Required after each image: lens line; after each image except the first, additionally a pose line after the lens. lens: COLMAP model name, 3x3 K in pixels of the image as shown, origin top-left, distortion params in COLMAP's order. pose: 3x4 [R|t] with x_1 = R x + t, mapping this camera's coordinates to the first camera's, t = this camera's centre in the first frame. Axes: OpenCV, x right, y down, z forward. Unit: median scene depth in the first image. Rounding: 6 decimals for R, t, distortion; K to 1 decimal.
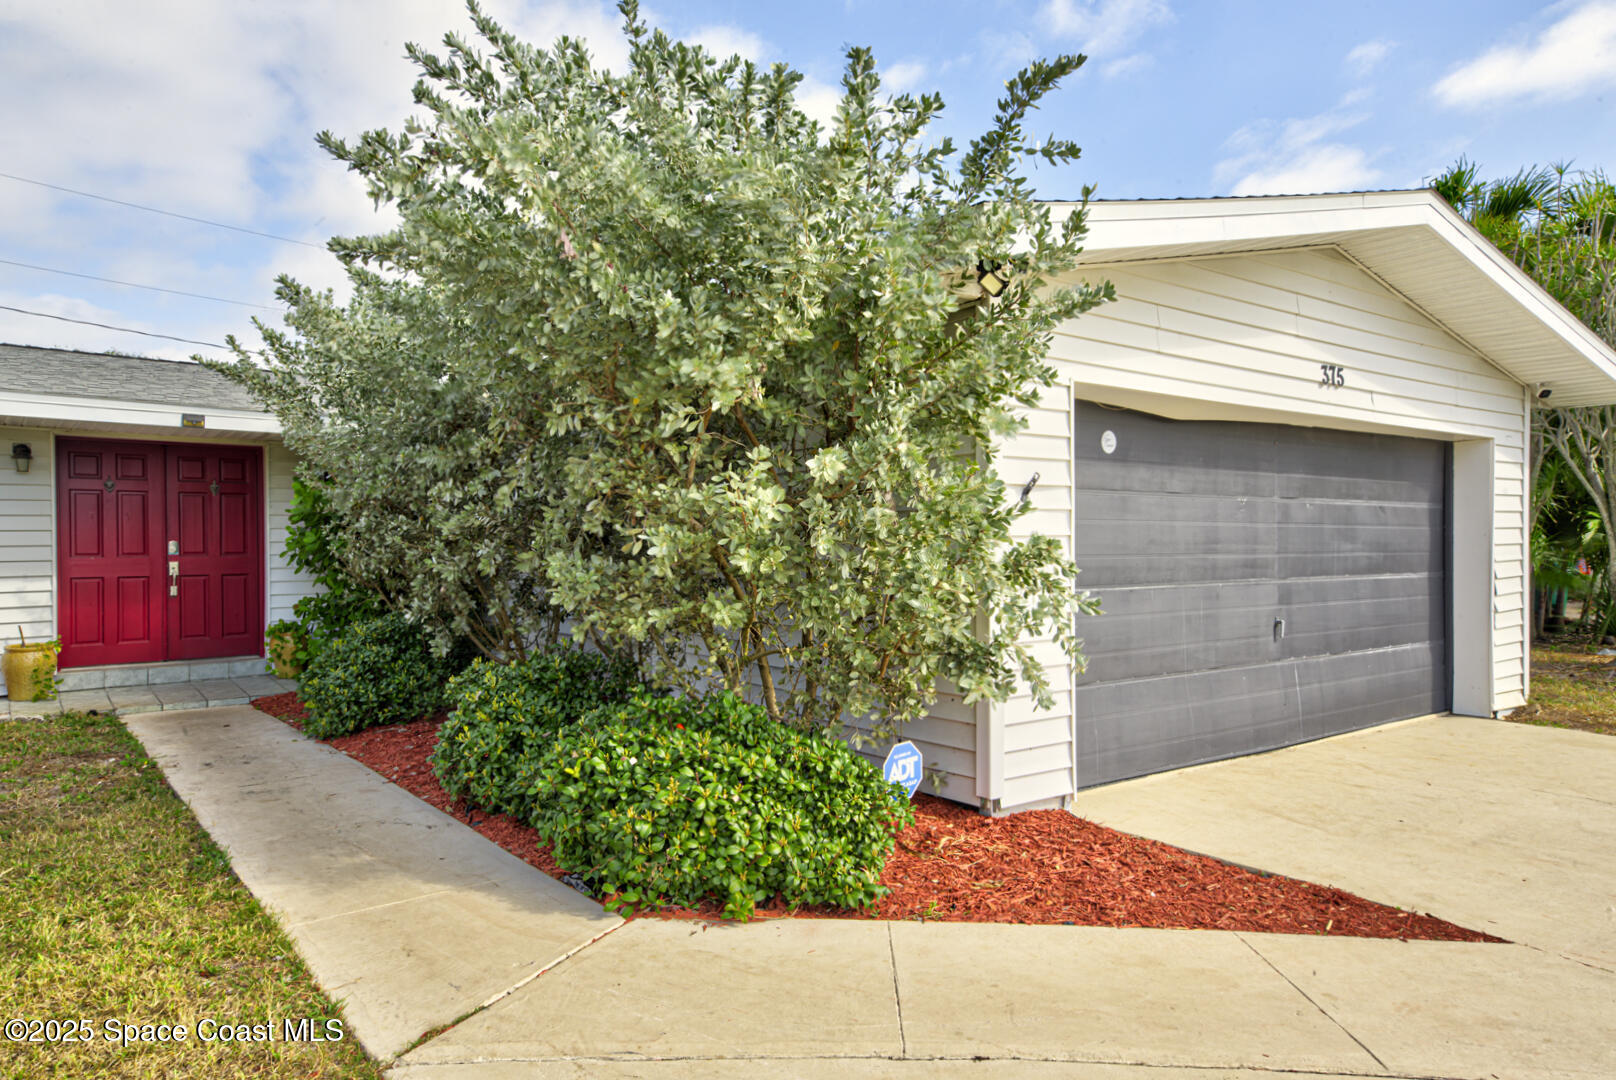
lens RADIAL K [[1025.2, 0, 800.9], [0, 1025.2, 551.2], [0, 0, 1]] dist [0.071076, 0.001589]
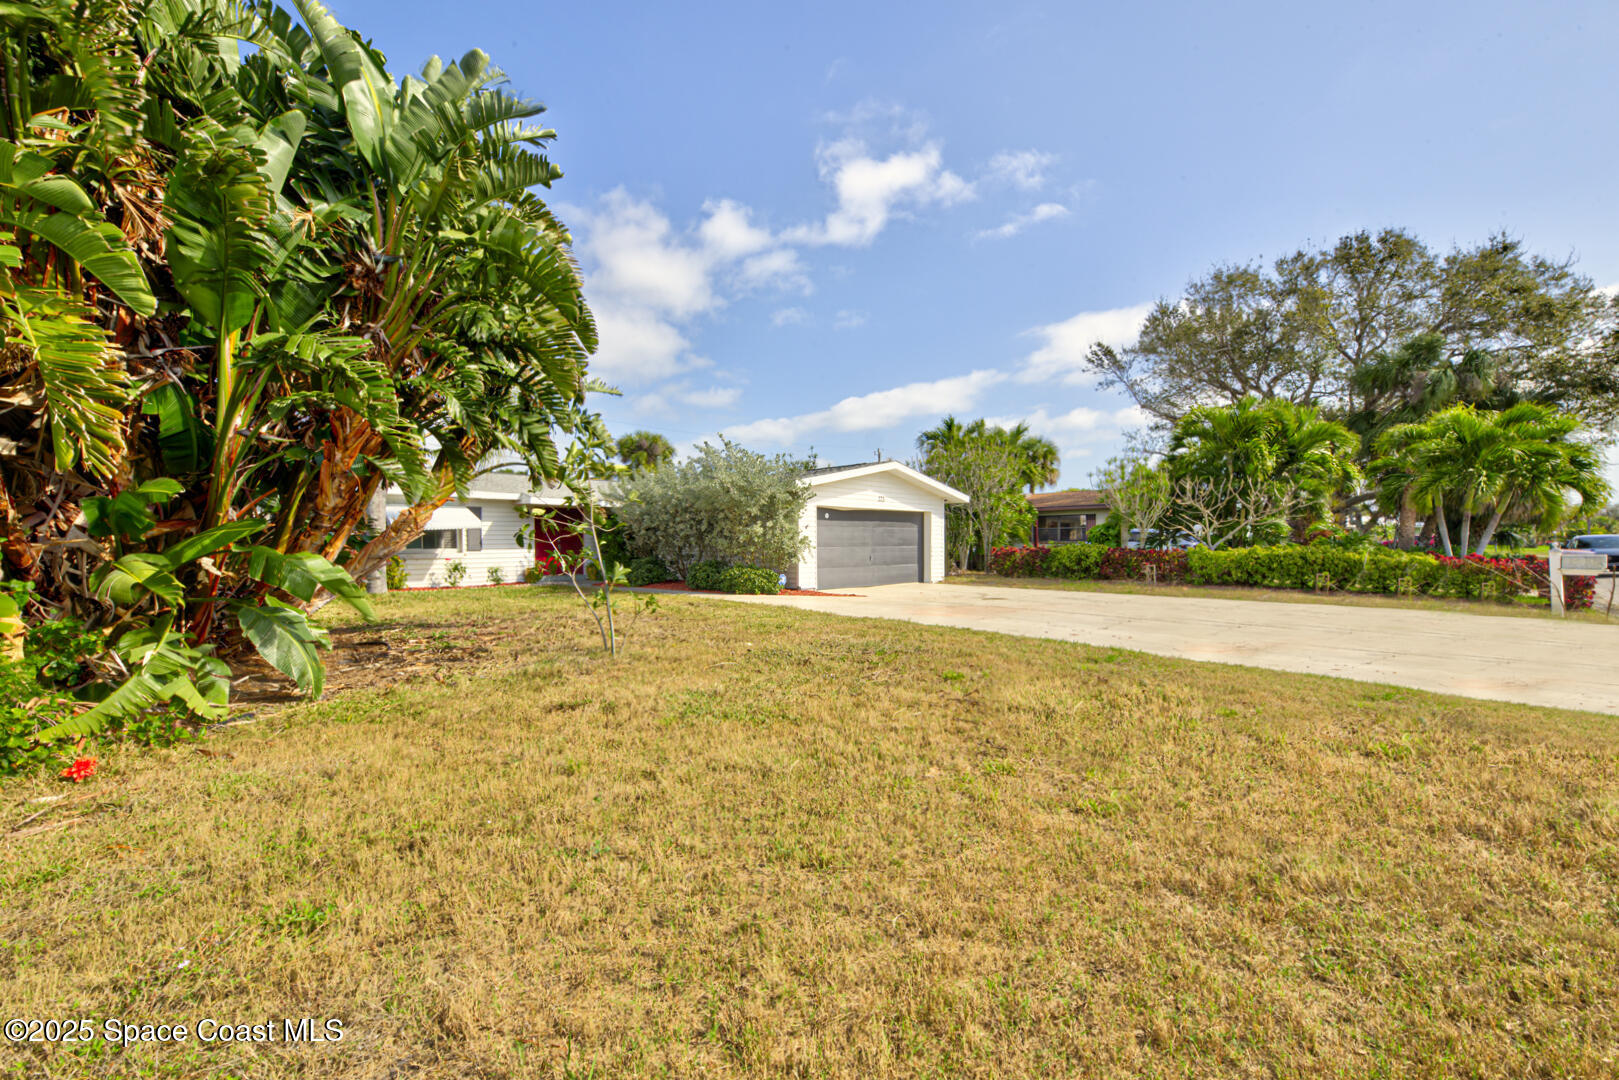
lens RADIAL K [[645.2, 0, 803.7], [0, 645.2, 546.8], [0, 0, 1]] dist [-0.000802, -0.000011]
pose [[0.992455, -0.001169, 0.122602, -0.123464], [0.001518, 0.999995, -0.002751, 0.032015], [-0.122598, 0.002916, 0.992452, -1.441623]]
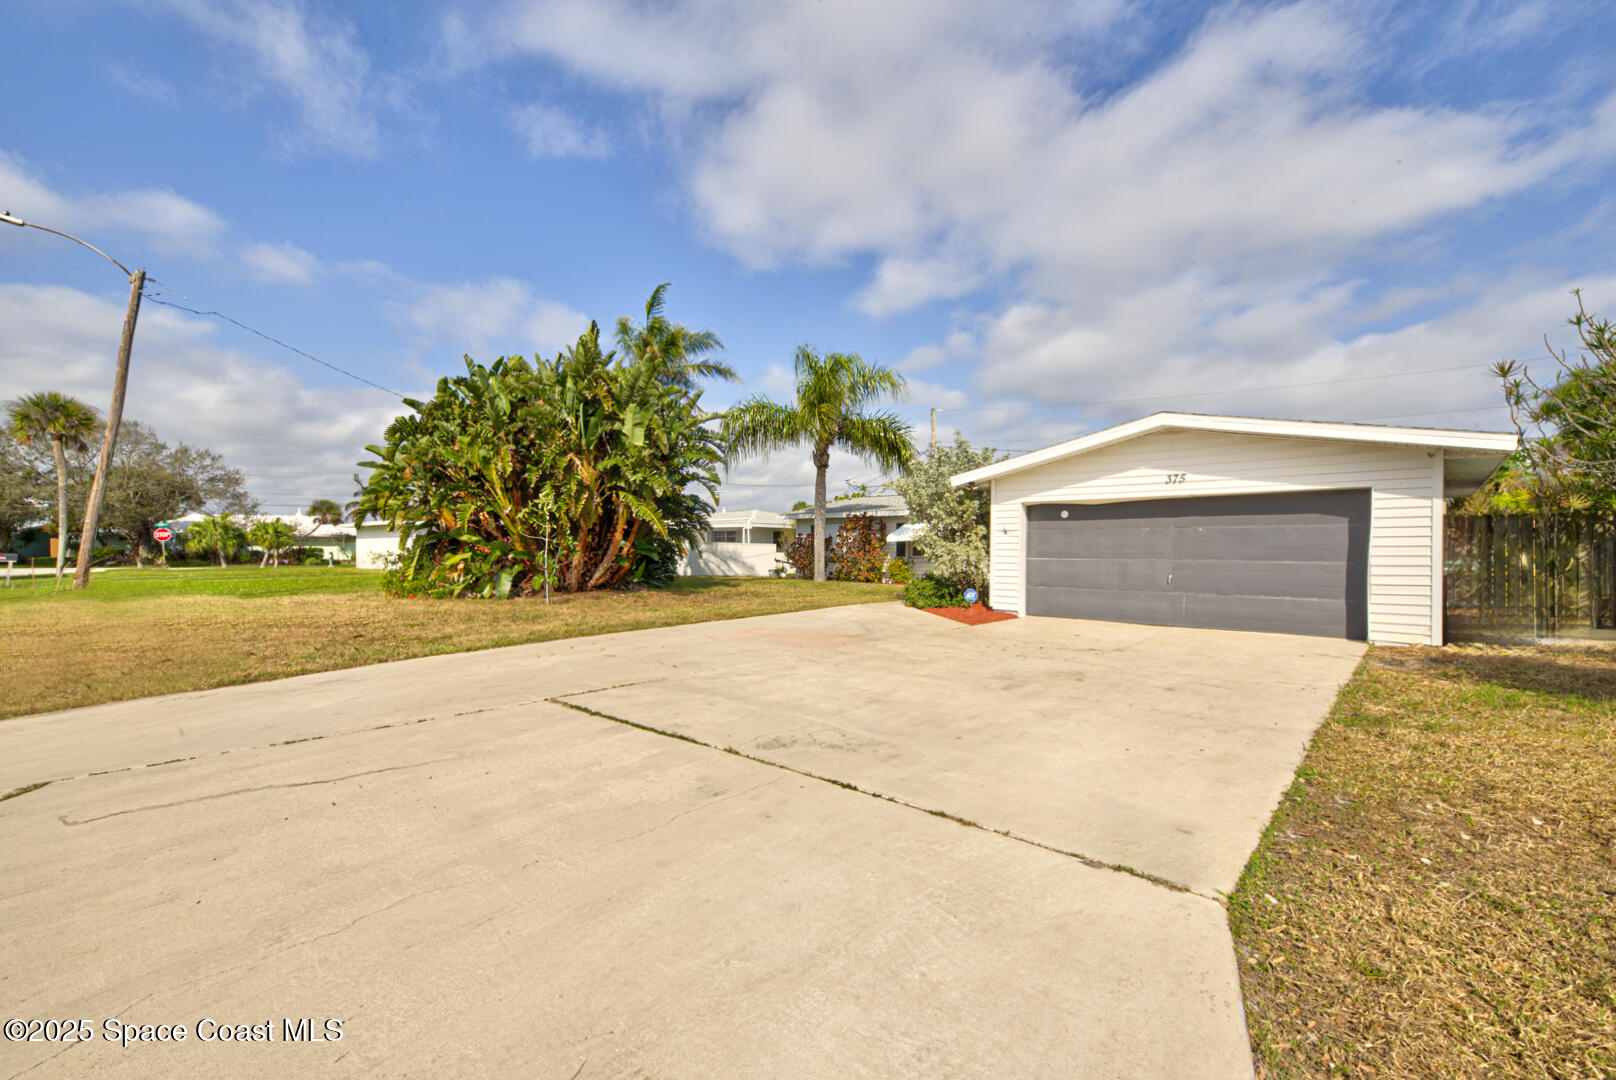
lens RADIAL K [[658.7, 0, 805.8], [0, 658.7, 545.5], [0, 0, 1]] dist [0.025173, -0.000084]
pose [[0.184257, -0.002894, -0.982874, 1.725712], [-0.018437, 0.999810, -0.006400, 0.017765], [0.982705, 0.019301, 0.184168, -0.150291]]
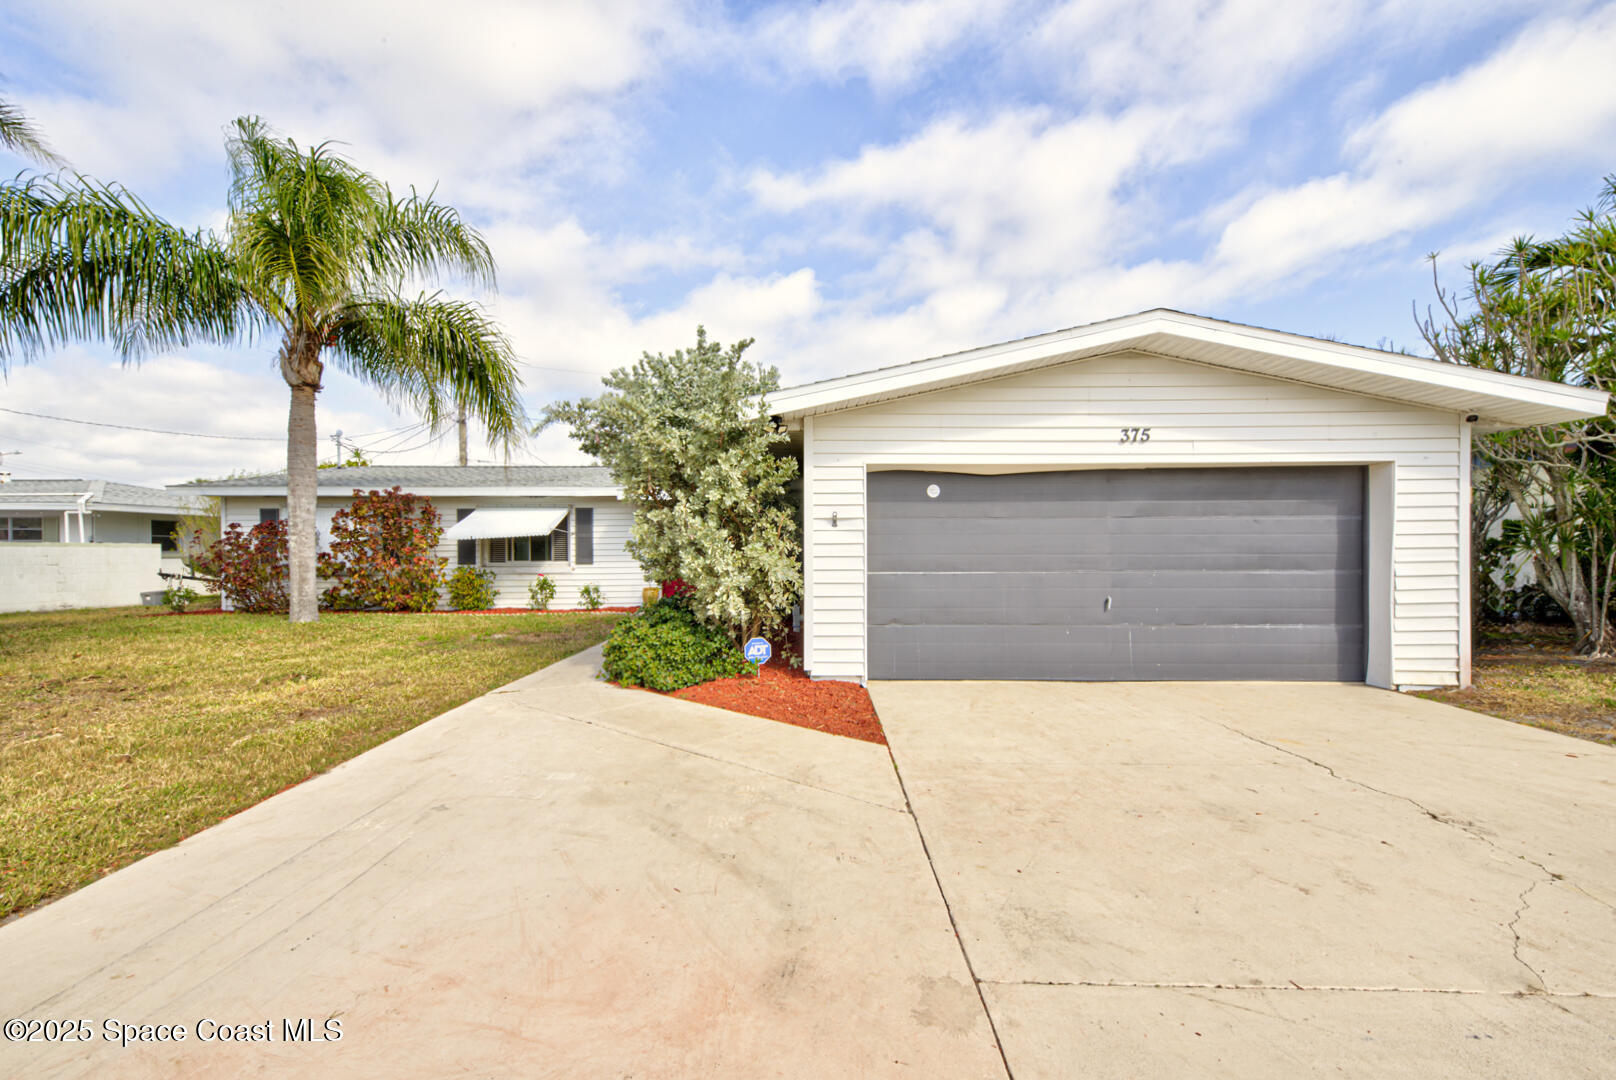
lens RADIAL K [[658.7, 0, 801.4], [0, 658.7, 554.4], [0, 0, 1]] dist [0.025173, -0.000084]
pose [[0.790829, 0.006309, -0.612004, 0.639897], [-0.005508, 0.999980, 0.003191, 0.001993], [0.612012, 0.000848, 0.790848, -0.037373]]
